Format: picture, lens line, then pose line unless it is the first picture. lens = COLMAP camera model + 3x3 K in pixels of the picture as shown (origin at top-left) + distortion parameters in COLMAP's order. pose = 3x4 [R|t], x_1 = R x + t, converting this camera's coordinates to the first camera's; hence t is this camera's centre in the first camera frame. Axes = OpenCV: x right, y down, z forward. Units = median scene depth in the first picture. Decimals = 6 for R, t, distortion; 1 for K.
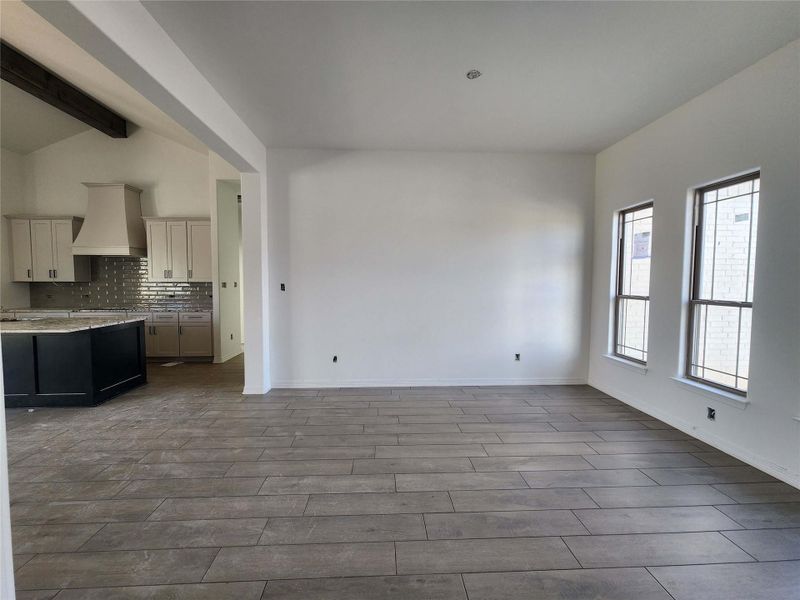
lens RADIAL K [[327.1, 0, 396.0], [0, 327.1, 299.4], [0, 0, 1]] dist [0.006680, -0.000017]
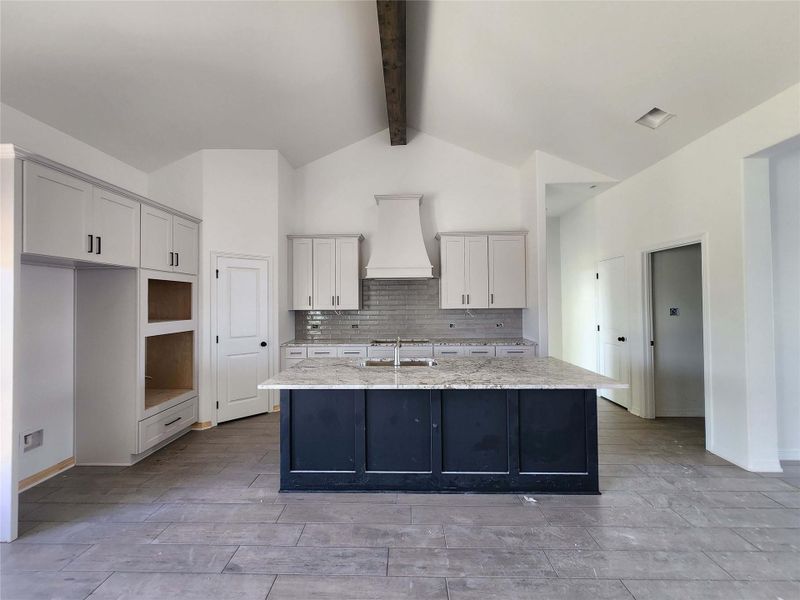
lens RADIAL K [[327.1, 0, 393.8], [0, 327.1, 299.7], [0, 0, 1]] dist [0.006680, -0.000017]
pose [[0.997737, -0.012600, -0.066051, -0.835109], [0.008556, 0.998092, -0.061152, -0.027736], [0.066695, 0.060448, 0.995941, 0.164209]]
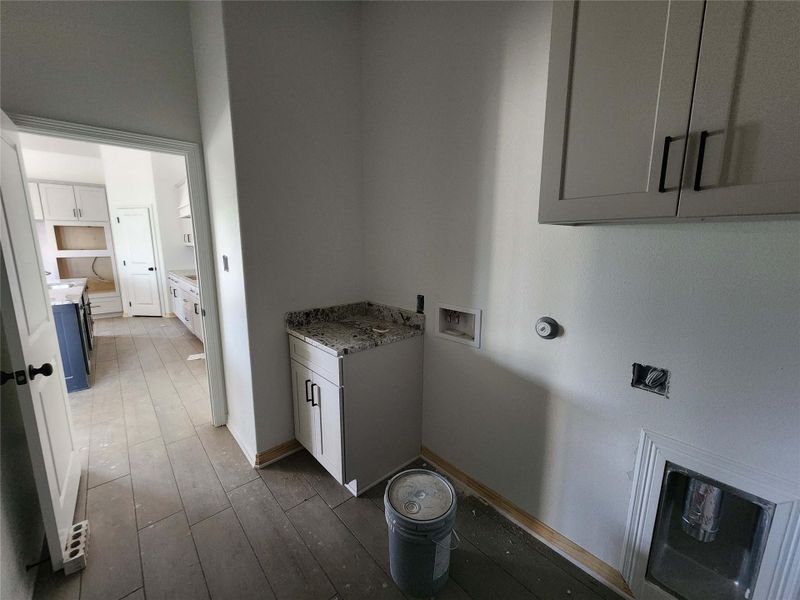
lens RADIAL K [[327.1, 0, 400.3], [0, 327.1, 297.6], [0, 0, 1]] dist [0.006680, -0.000017]
pose [[0.636081, 0.126617, -0.761163, 0.179098], [-0.037108, 0.990323, 0.133726, -0.056327], [0.770730, -0.056815, 0.634624, 0.847839]]
